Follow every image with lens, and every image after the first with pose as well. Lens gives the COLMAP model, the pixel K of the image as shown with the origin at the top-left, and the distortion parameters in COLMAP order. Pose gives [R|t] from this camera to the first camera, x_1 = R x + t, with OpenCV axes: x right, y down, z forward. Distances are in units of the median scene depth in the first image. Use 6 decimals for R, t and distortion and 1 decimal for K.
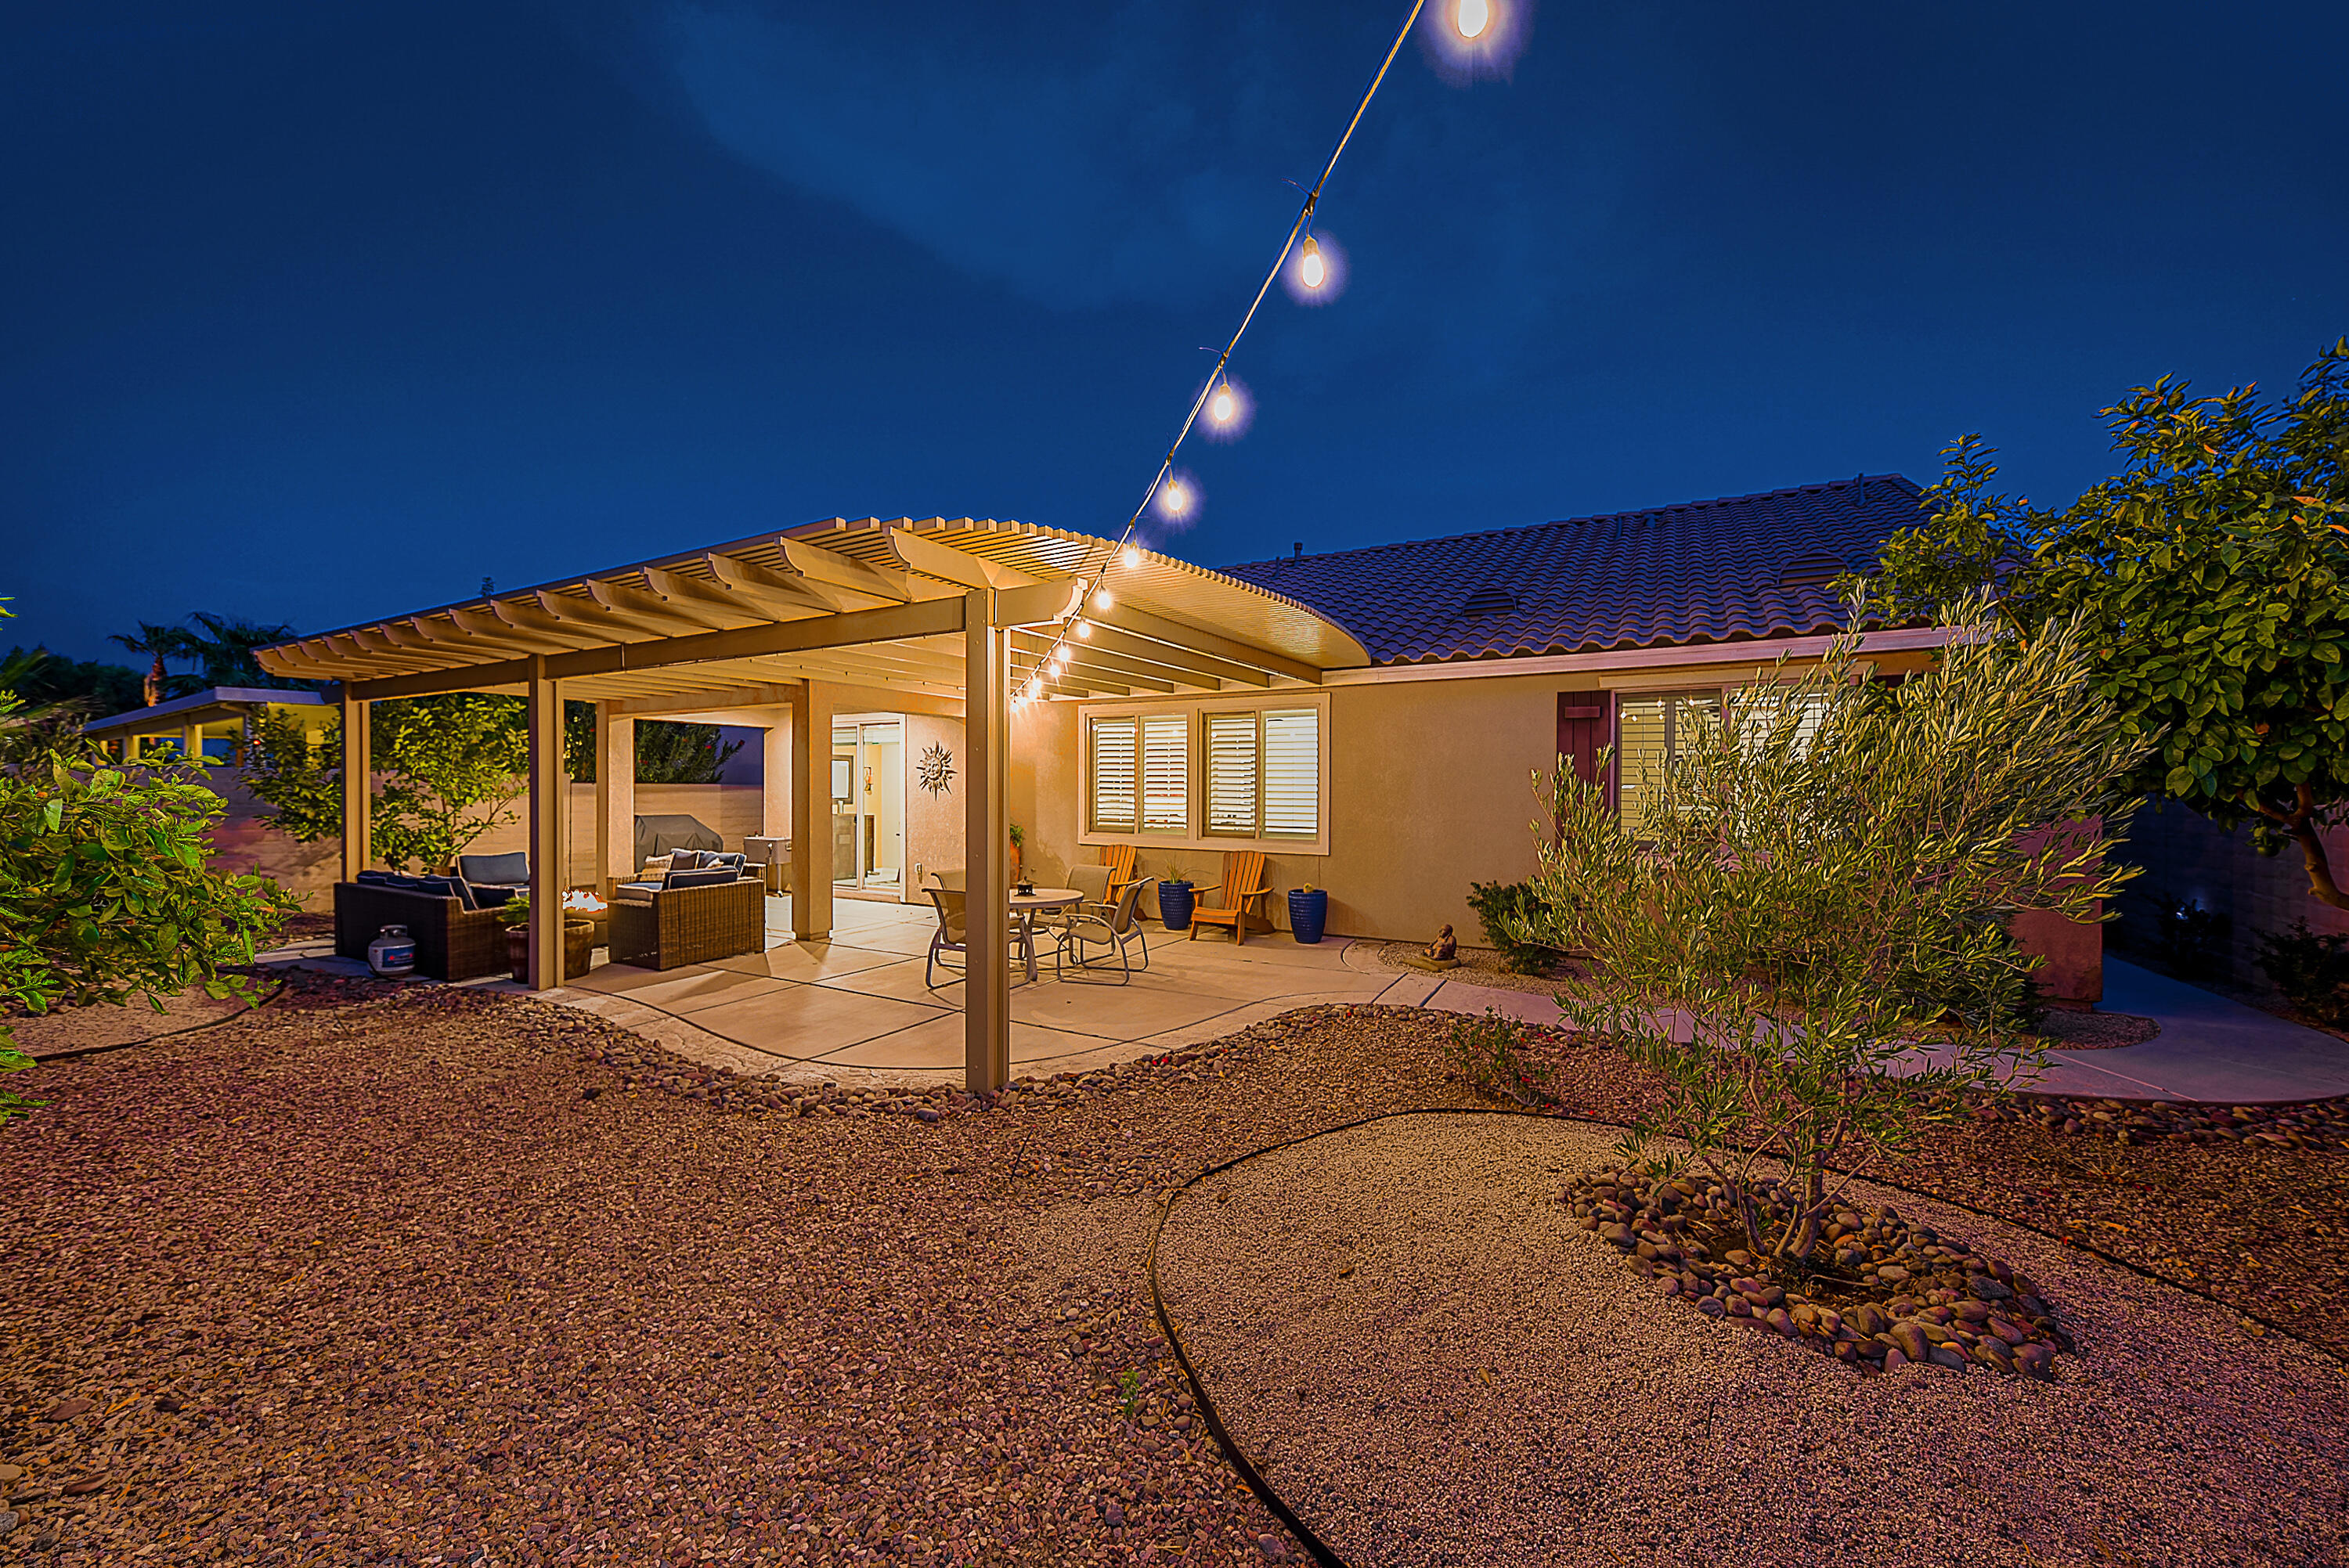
lens RADIAL K [[823.6, 0, 1176.0], [0, 823.6, 798.6], [0, 0, 1]] dist [0.011030, -0.003811]
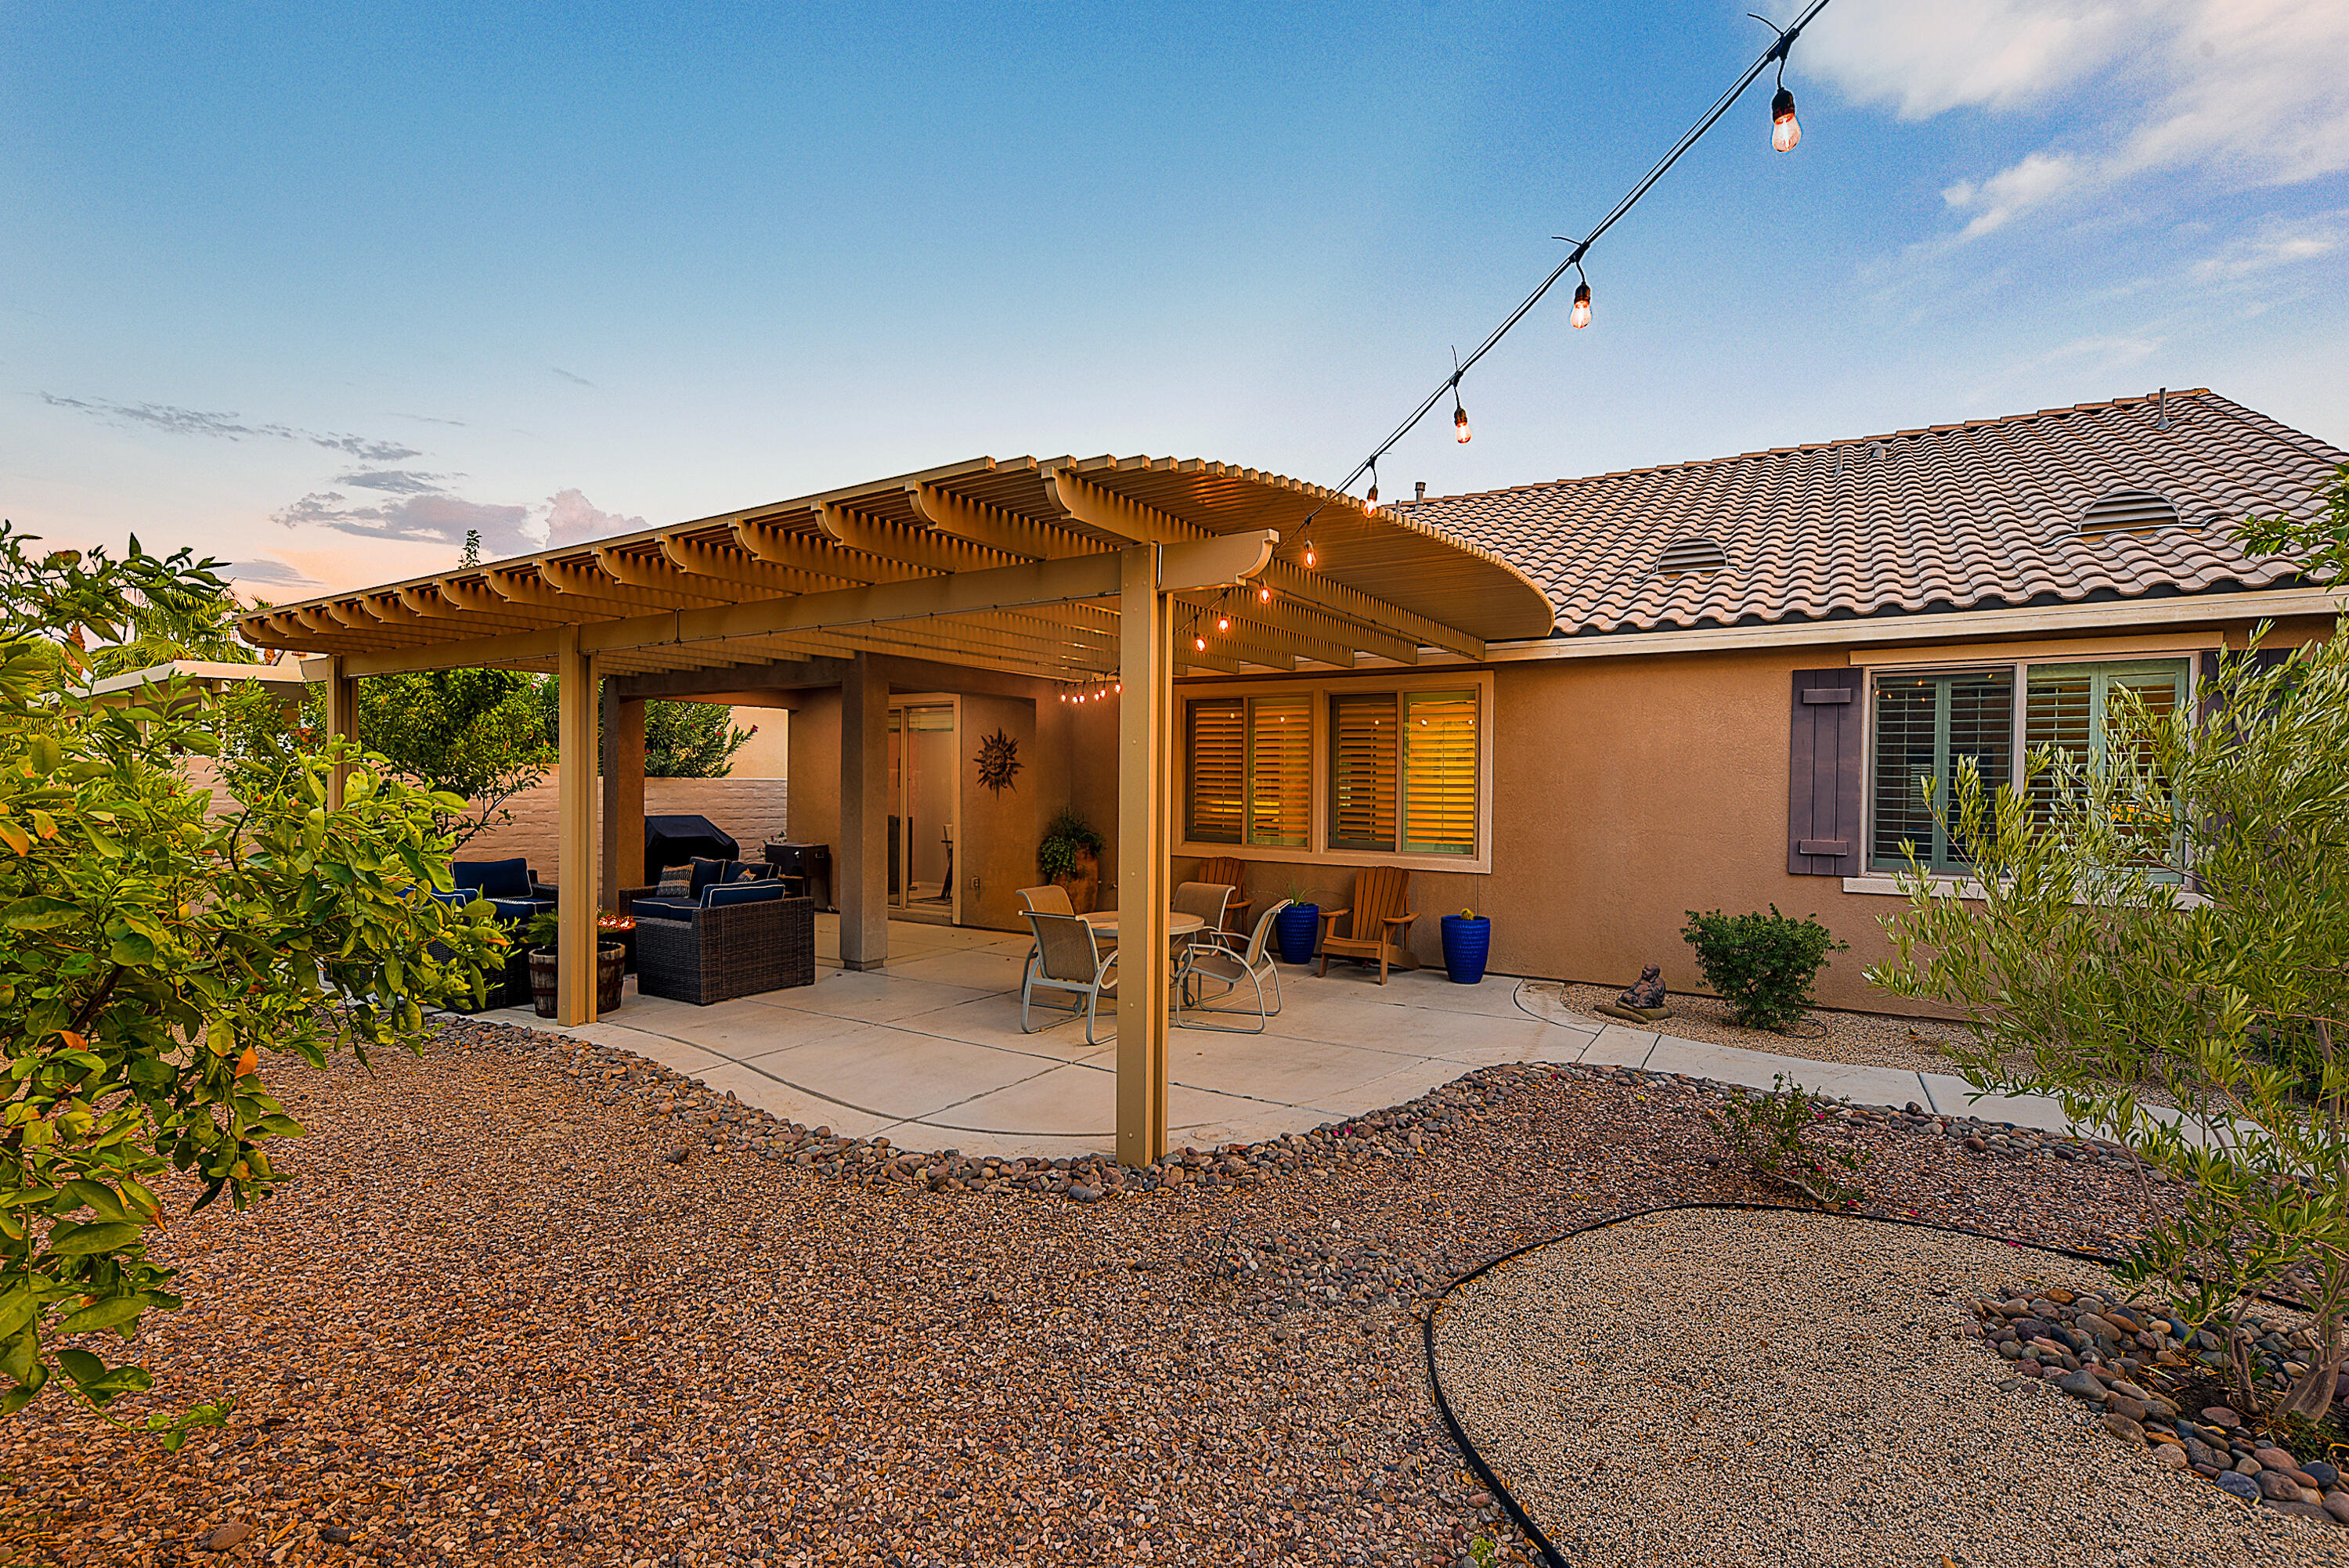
lens RADIAL K [[1012.5, 0, 1170.8], [0, 1012.5, 796.2], [0, 0, 1]] dist [0.012209, -0.004575]
pose [[0.998829, 0.007892, -0.047737, -0.157442], [-0.007908, 0.999969, -0.000149, -0.007039], [0.047734, 0.000526, 0.998860, 0.008540]]
